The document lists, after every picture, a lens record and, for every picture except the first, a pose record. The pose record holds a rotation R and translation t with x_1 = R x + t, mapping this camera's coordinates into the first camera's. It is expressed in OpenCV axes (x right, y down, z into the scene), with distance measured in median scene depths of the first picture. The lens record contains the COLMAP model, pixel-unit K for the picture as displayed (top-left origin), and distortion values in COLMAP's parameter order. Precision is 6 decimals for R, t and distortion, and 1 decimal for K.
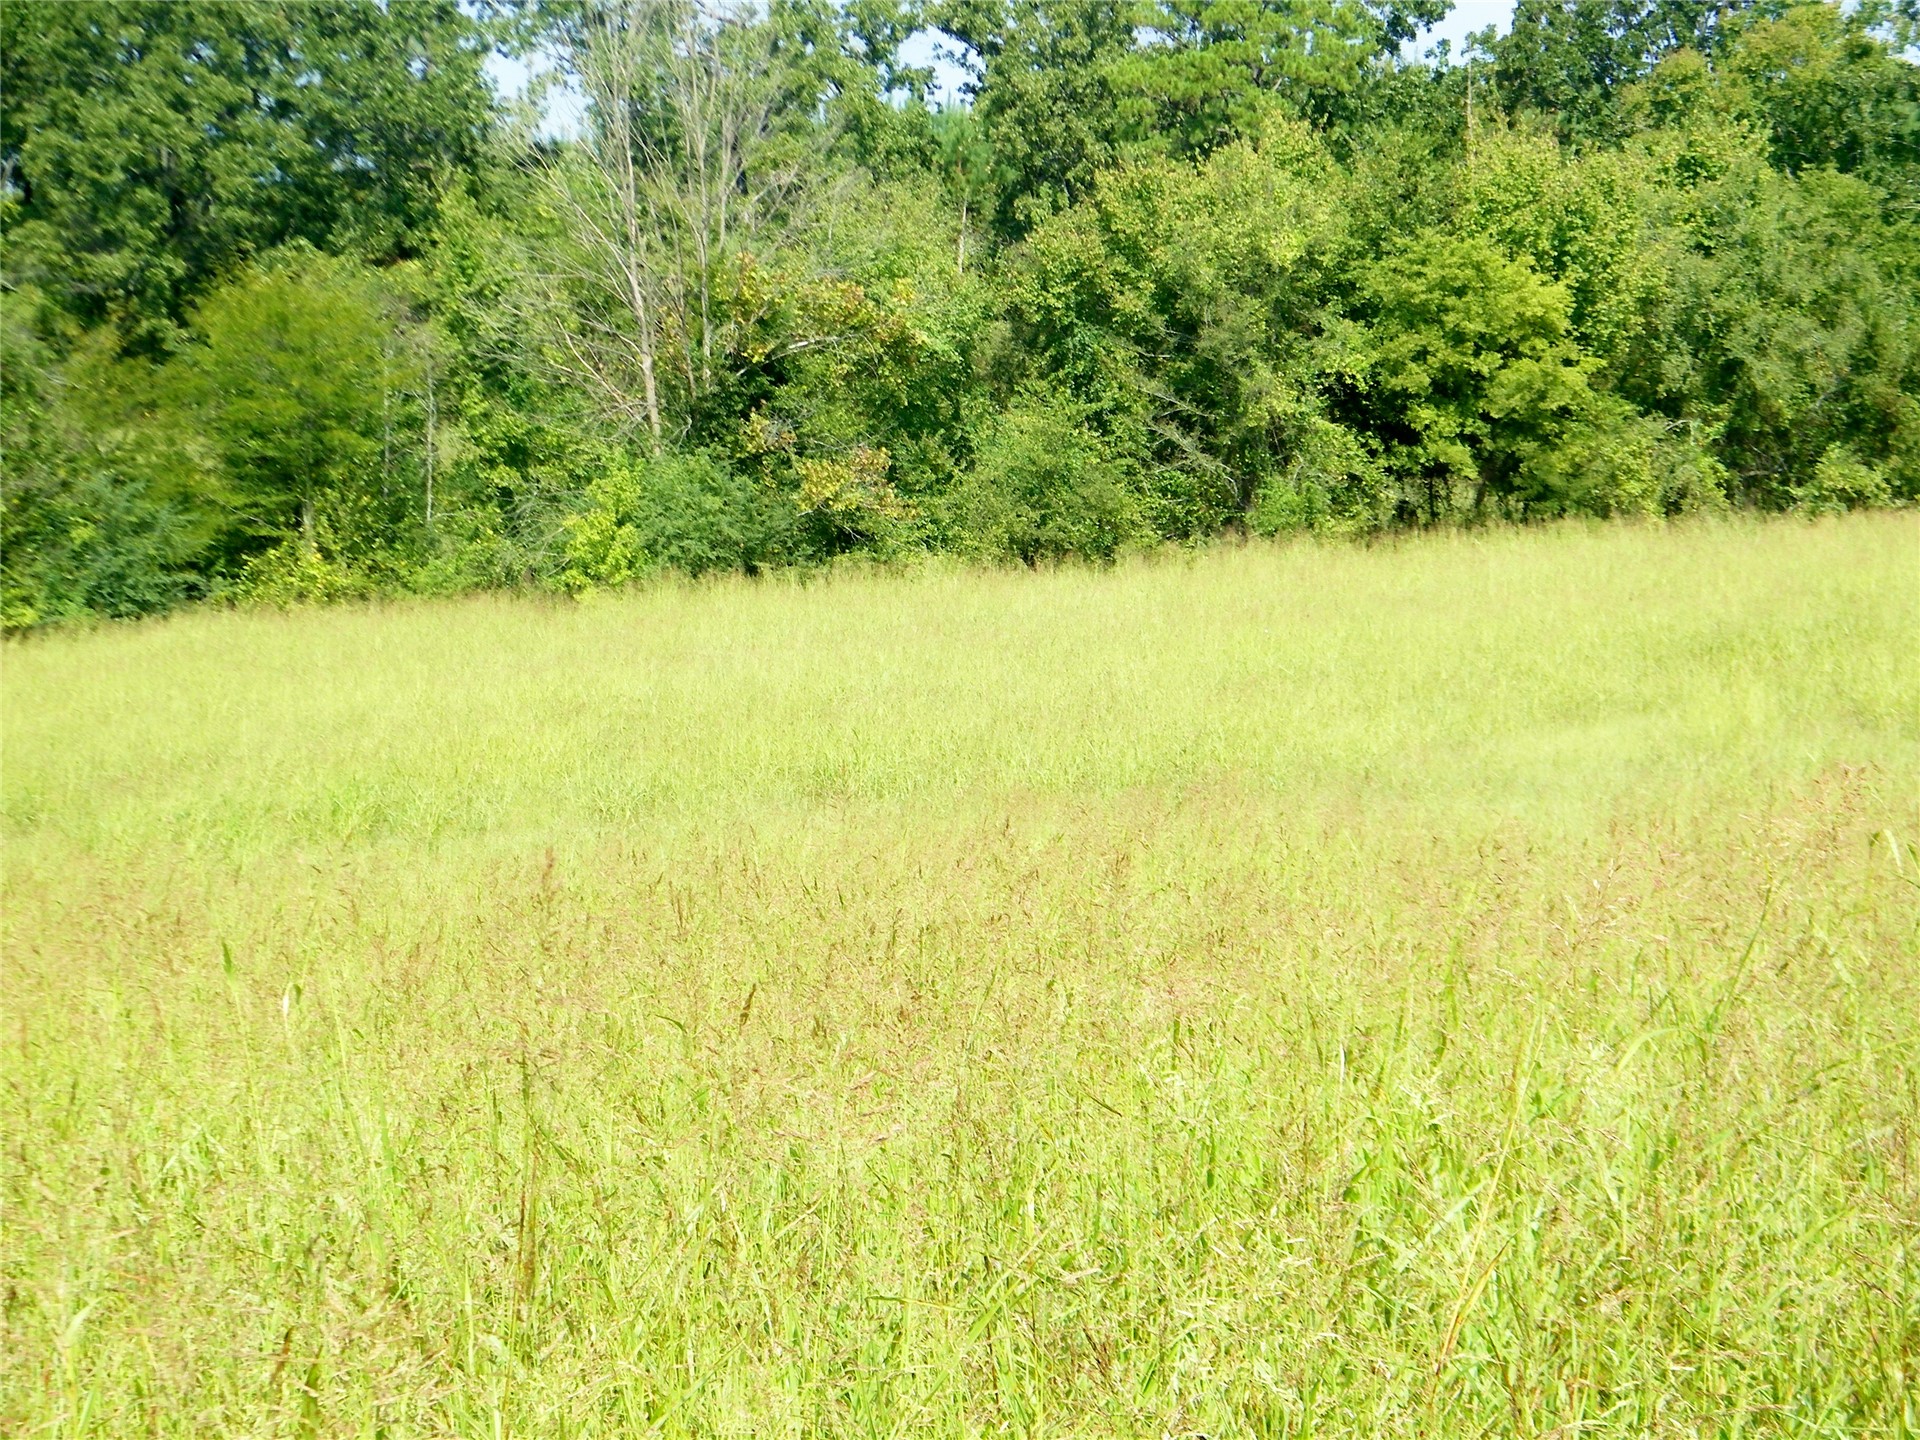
lens RADIAL K [[5048.4, 0, 953.0], [0, 5048.4, 721.0], [0, 0, 1]] dist [0.561403, 0.000000]
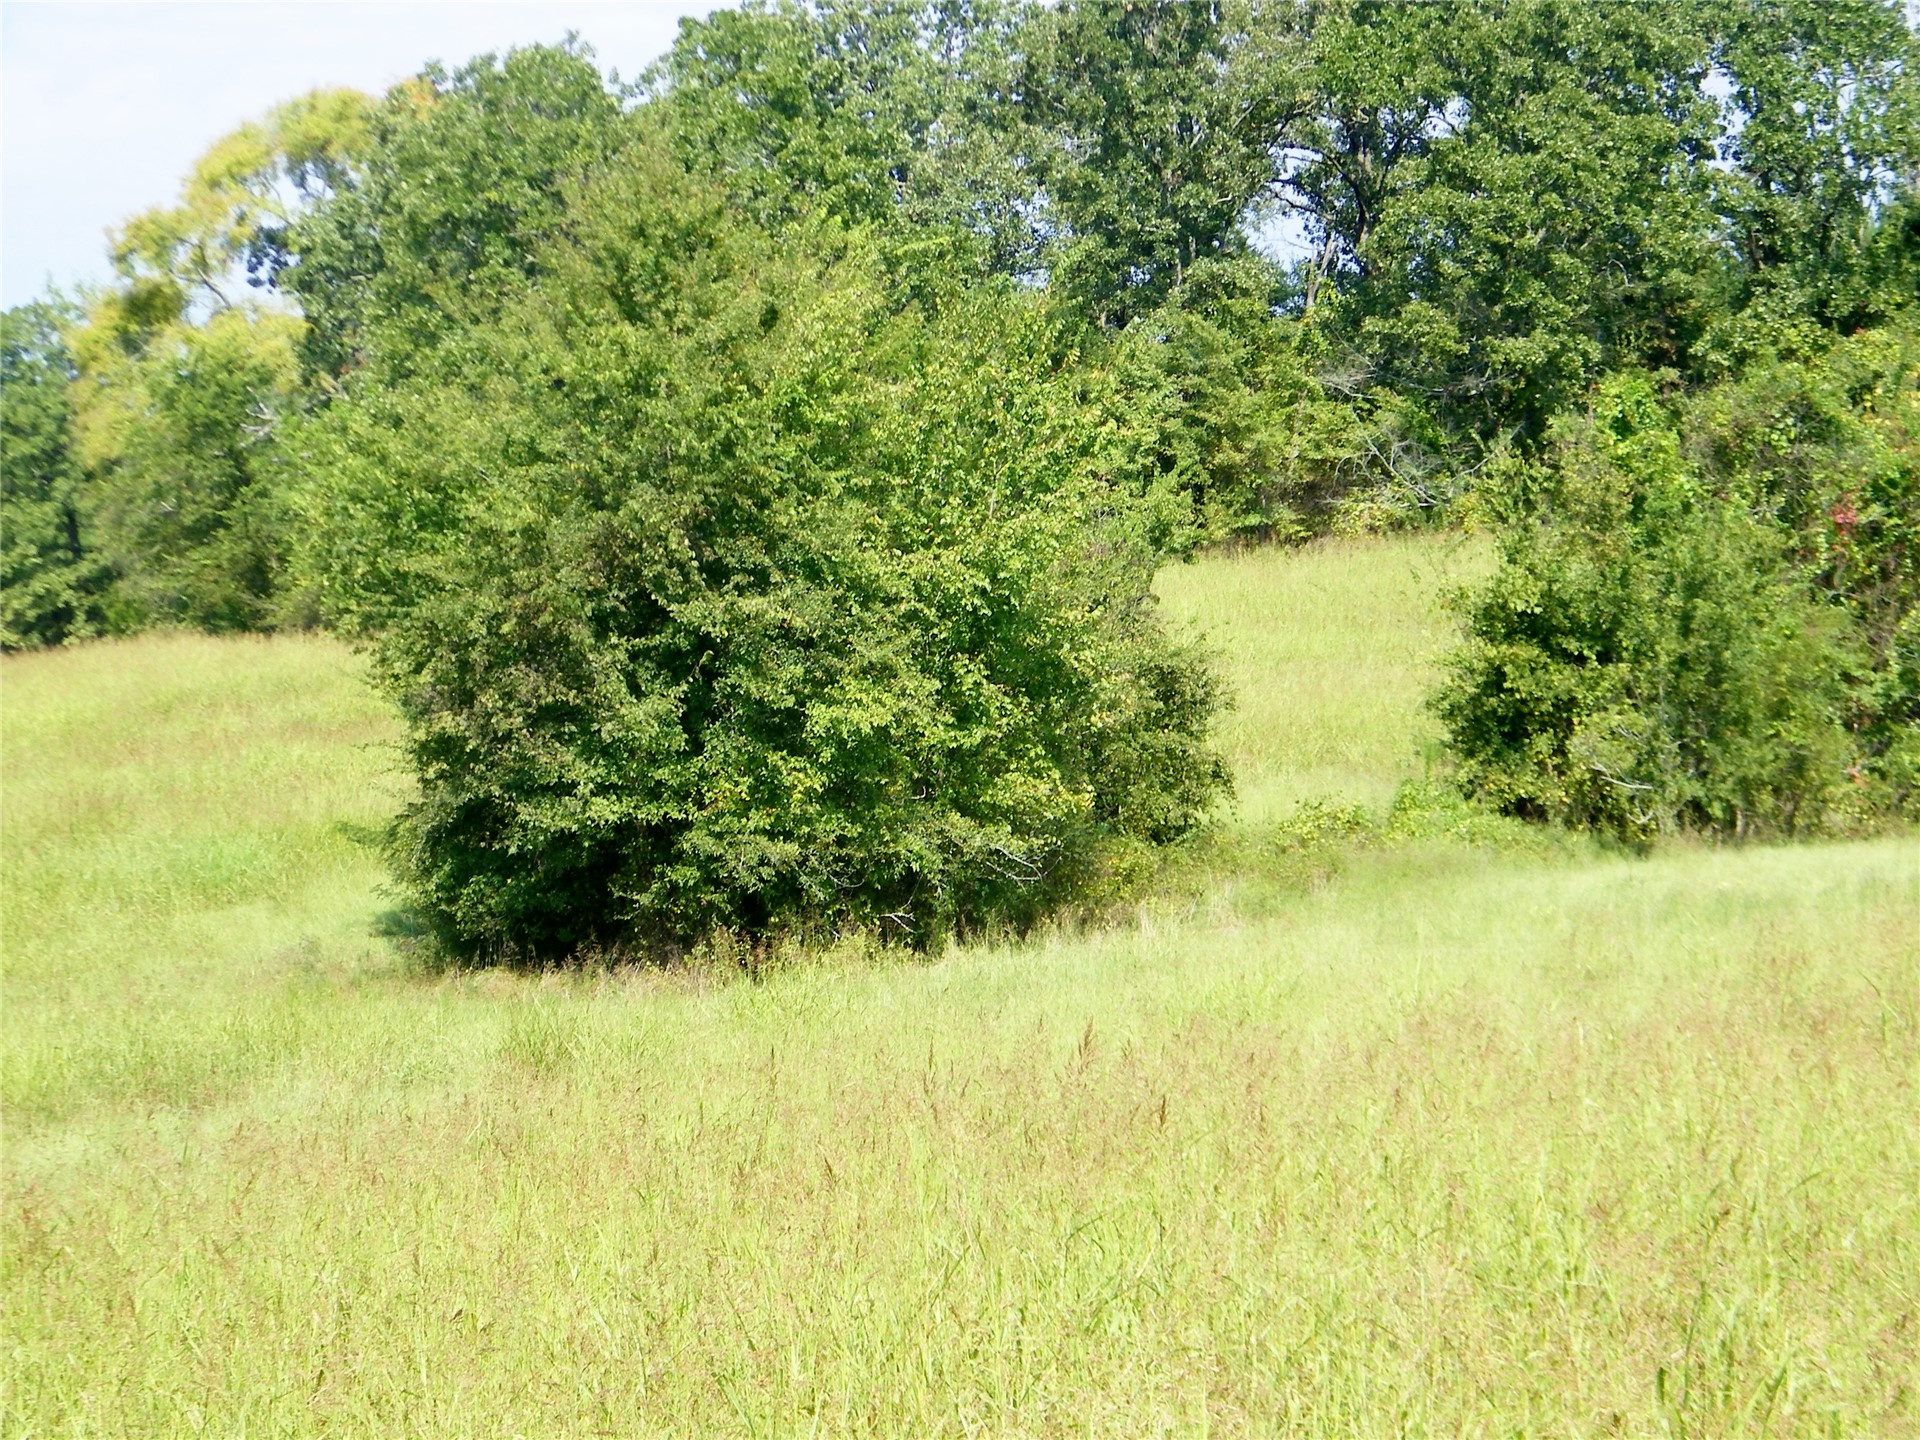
lens RADIAL K [[5048.4, 0, 960.0], [0, 5048.4, 721.4], [0, 0, 1]] dist [0.561403, 0.000000]
pose [[0.997078, -0.030938, 0.069847, -0.318454], [0.035045, 0.997680, -0.058357, 0.012022], [-0.067880, 0.060634, 0.995849, 0.233034]]
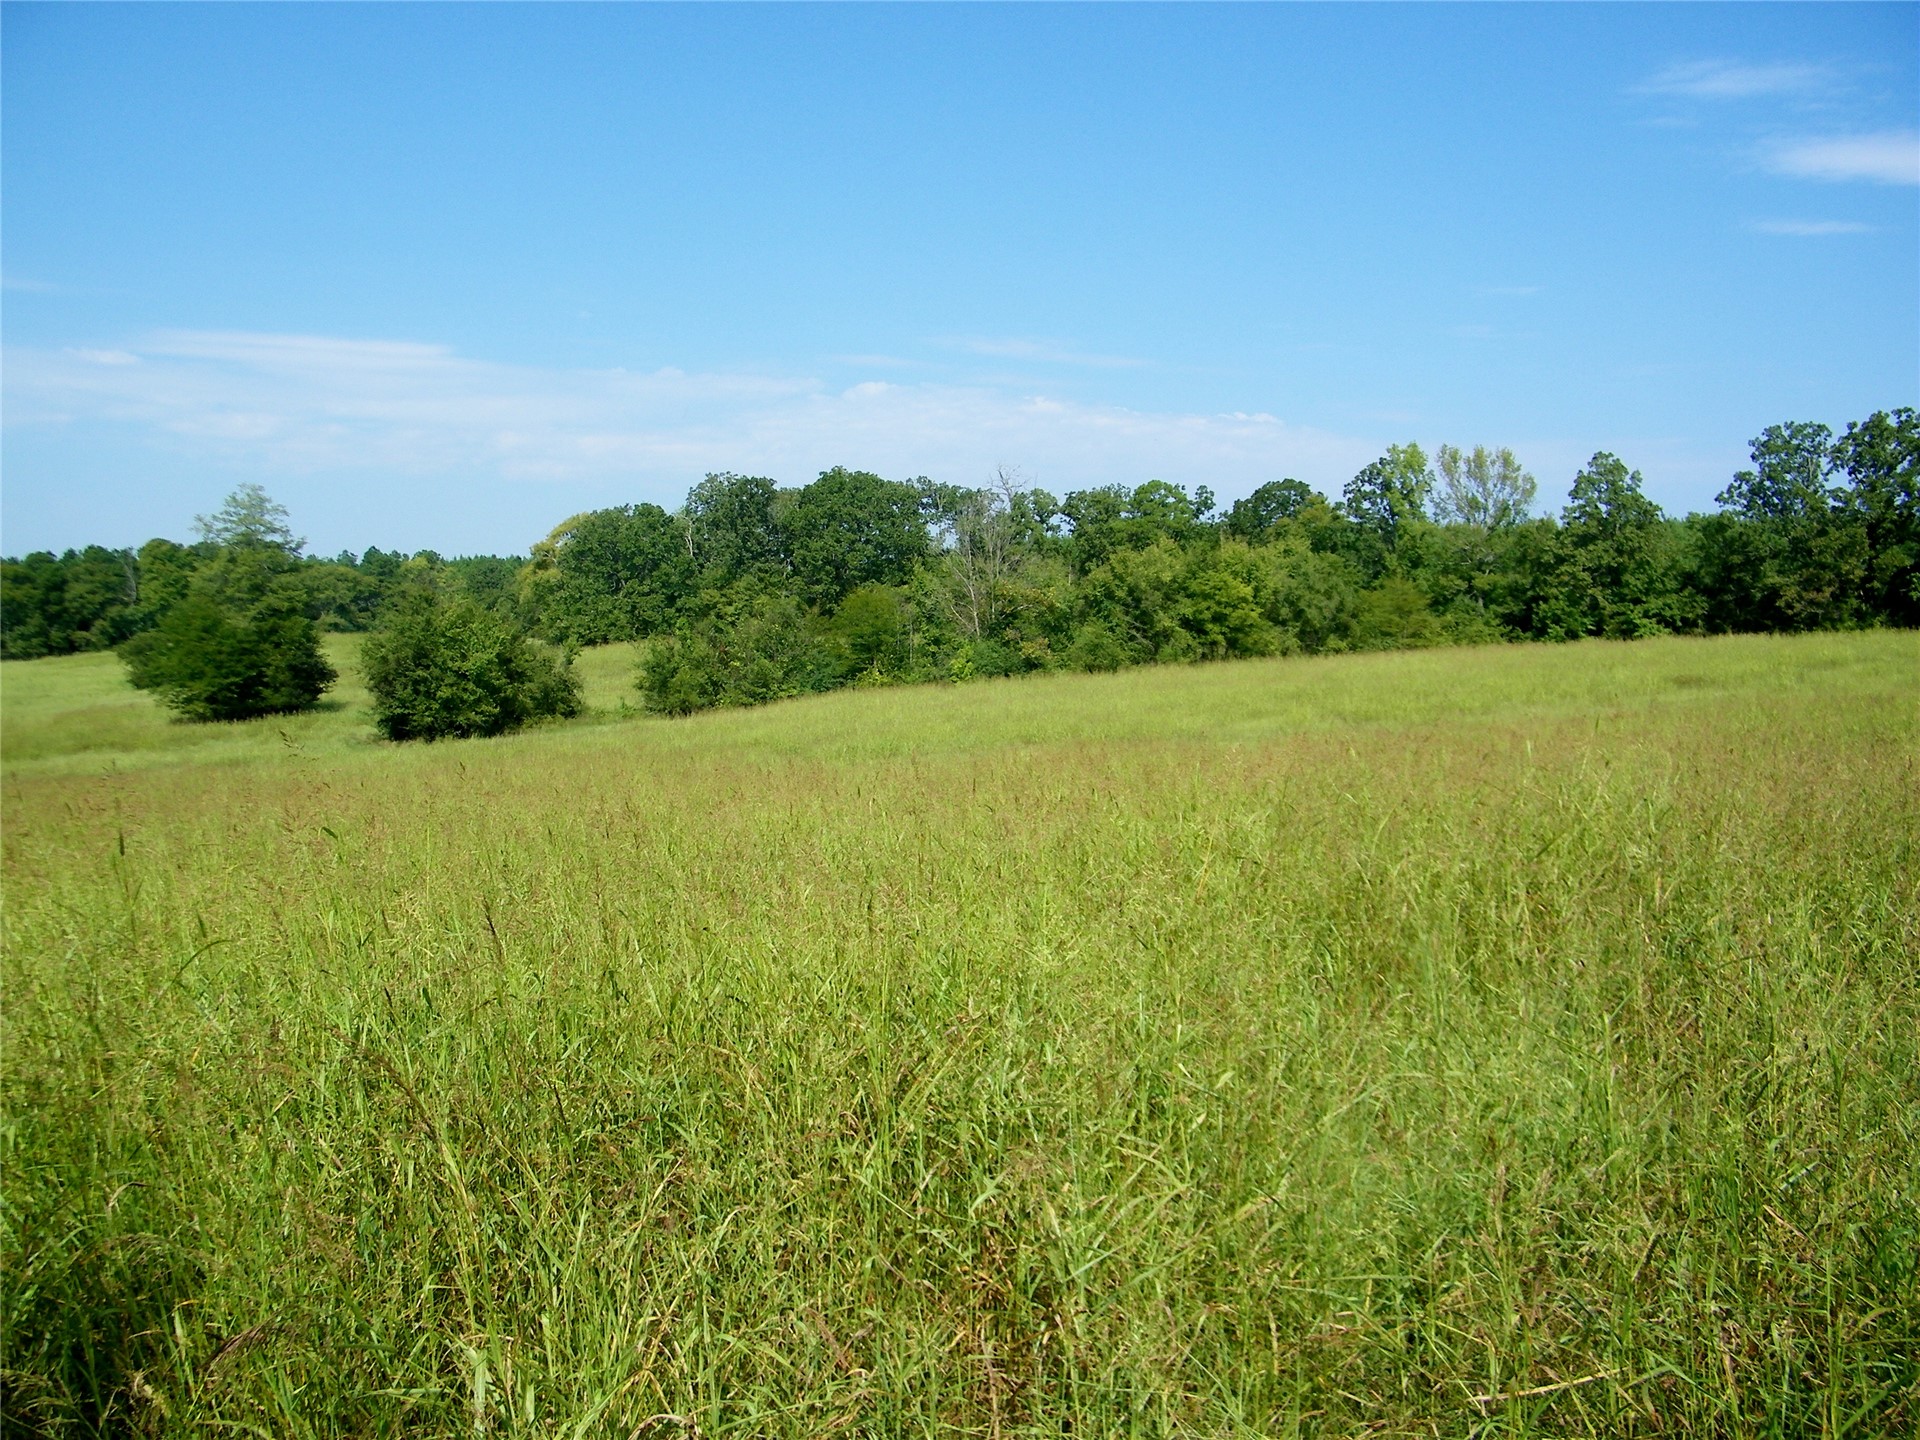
lens RADIAL K [[1579.0, 0, 974.5], [0, 1579.0, 710.4], [0, 0, 1]] dist [-0.009776, 0.000300]
pose [[0.998387, -0.011340, -0.055629, -0.003708], [0.011008, 0.999920, -0.006272, -0.000485], [0.055696, 0.005649, 0.998432, -0.036326]]
